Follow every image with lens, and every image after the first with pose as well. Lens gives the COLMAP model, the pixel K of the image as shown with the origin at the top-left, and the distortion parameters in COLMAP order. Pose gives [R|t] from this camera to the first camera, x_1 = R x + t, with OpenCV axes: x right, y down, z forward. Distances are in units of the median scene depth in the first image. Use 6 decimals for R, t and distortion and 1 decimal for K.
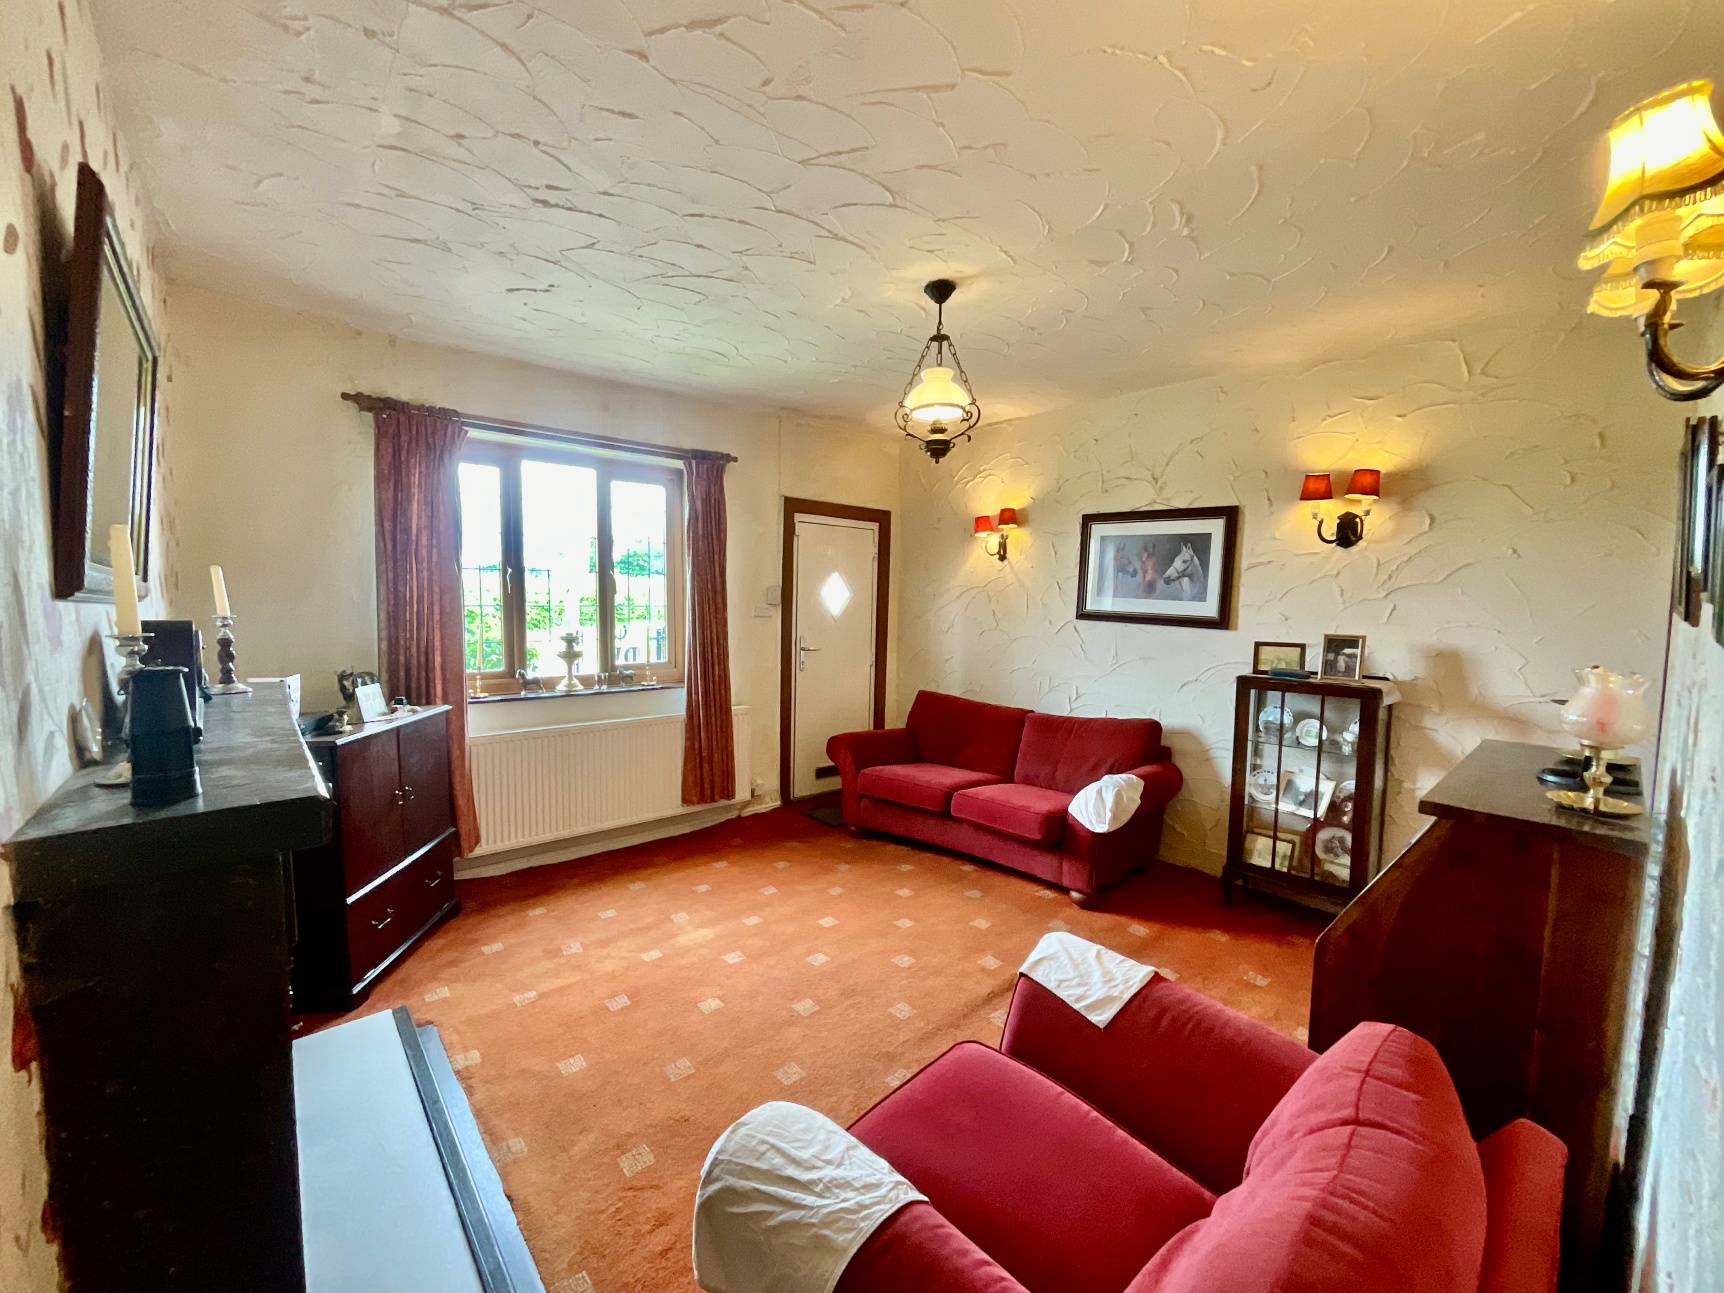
lens RADIAL K [[704.6, 0, 875.5], [0, 704.6, 657.0], [0, 0, 1]] dist [-0.001016, -0.000087]
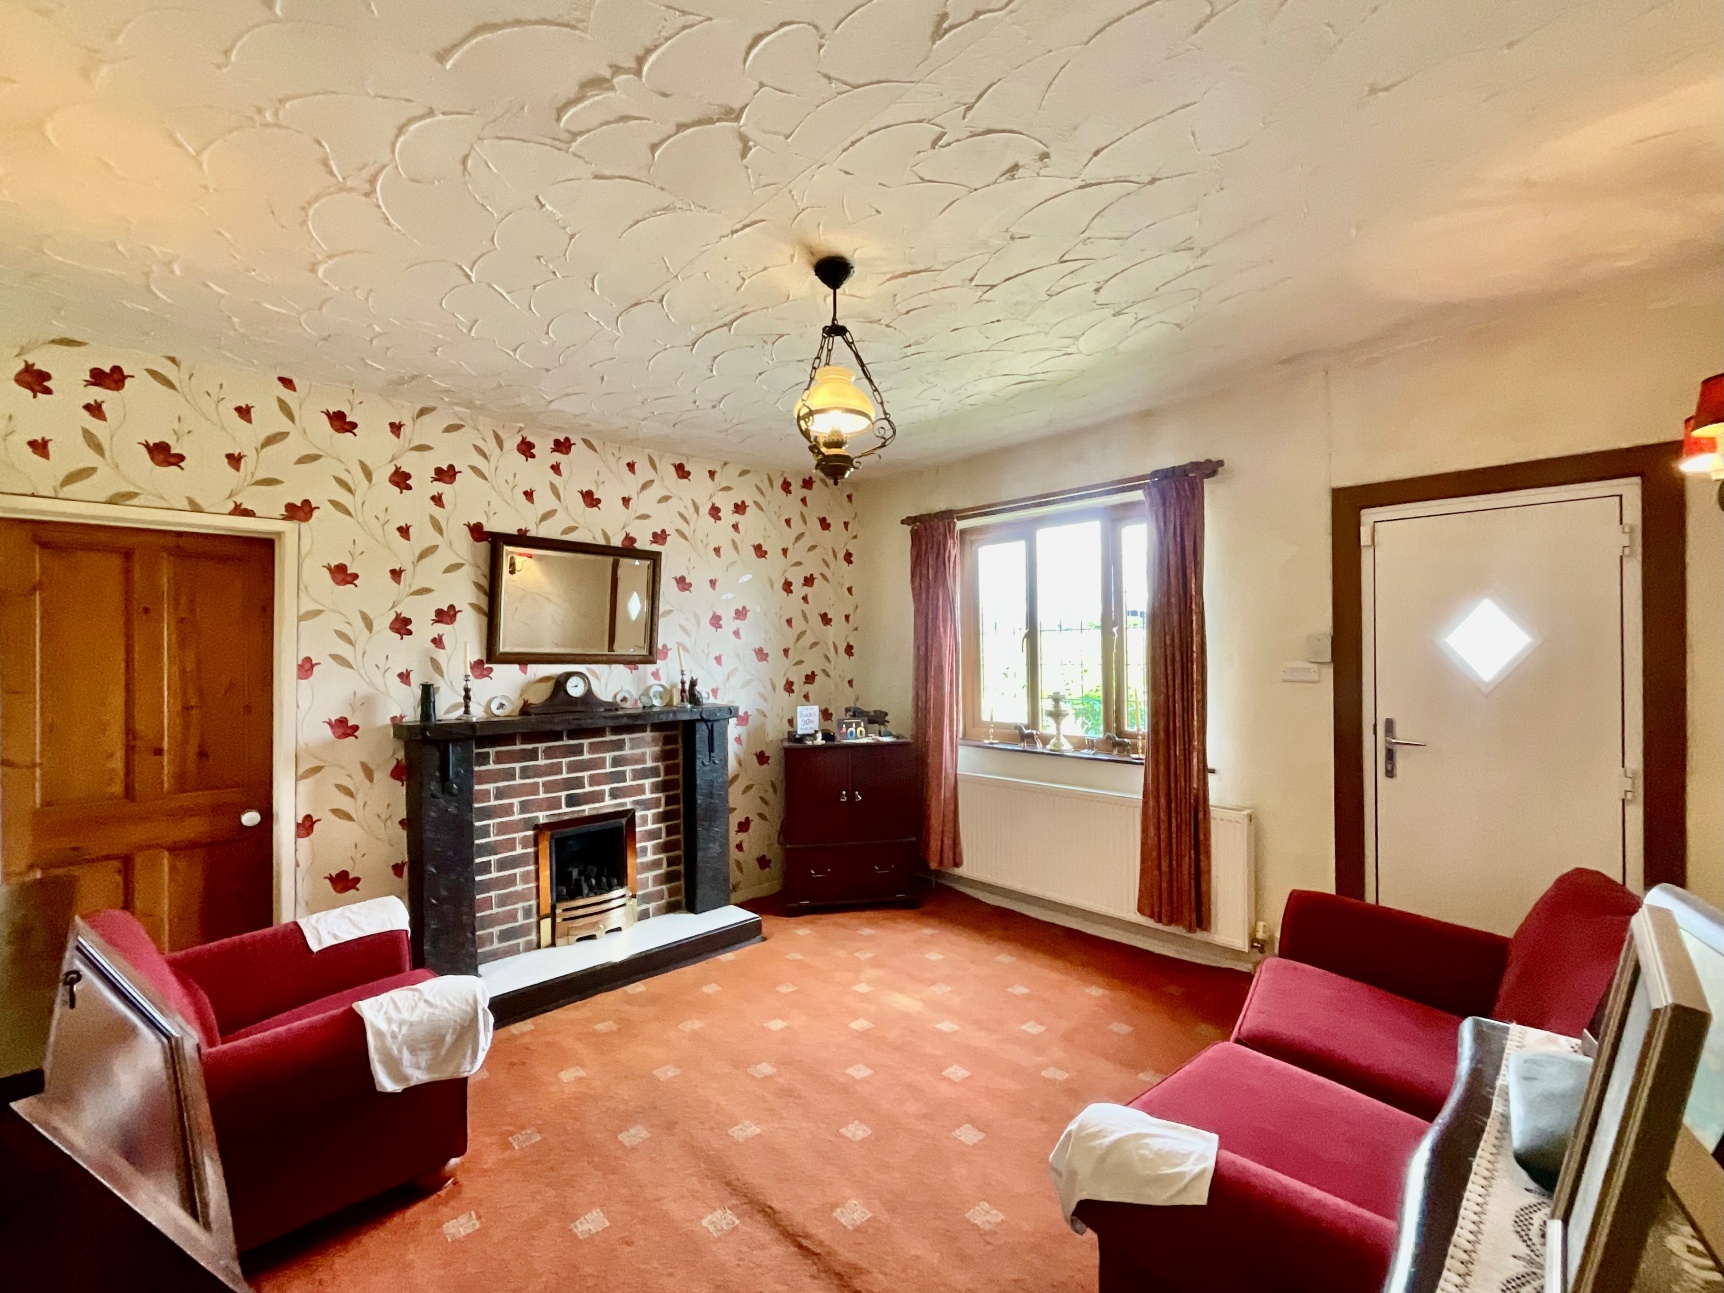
lens RADIAL K [[766.2, 0, 869.4], [0, 766.2, 649.0], [0, 0, 1]] dist [-0.003375, -0.001202]
pose [[0.024234, -0.020340, -0.999499, 0.709788], [-0.073402, 0.997058, -0.022070, -0.055947], [0.997008, 0.073900, 0.022670, 0.777741]]
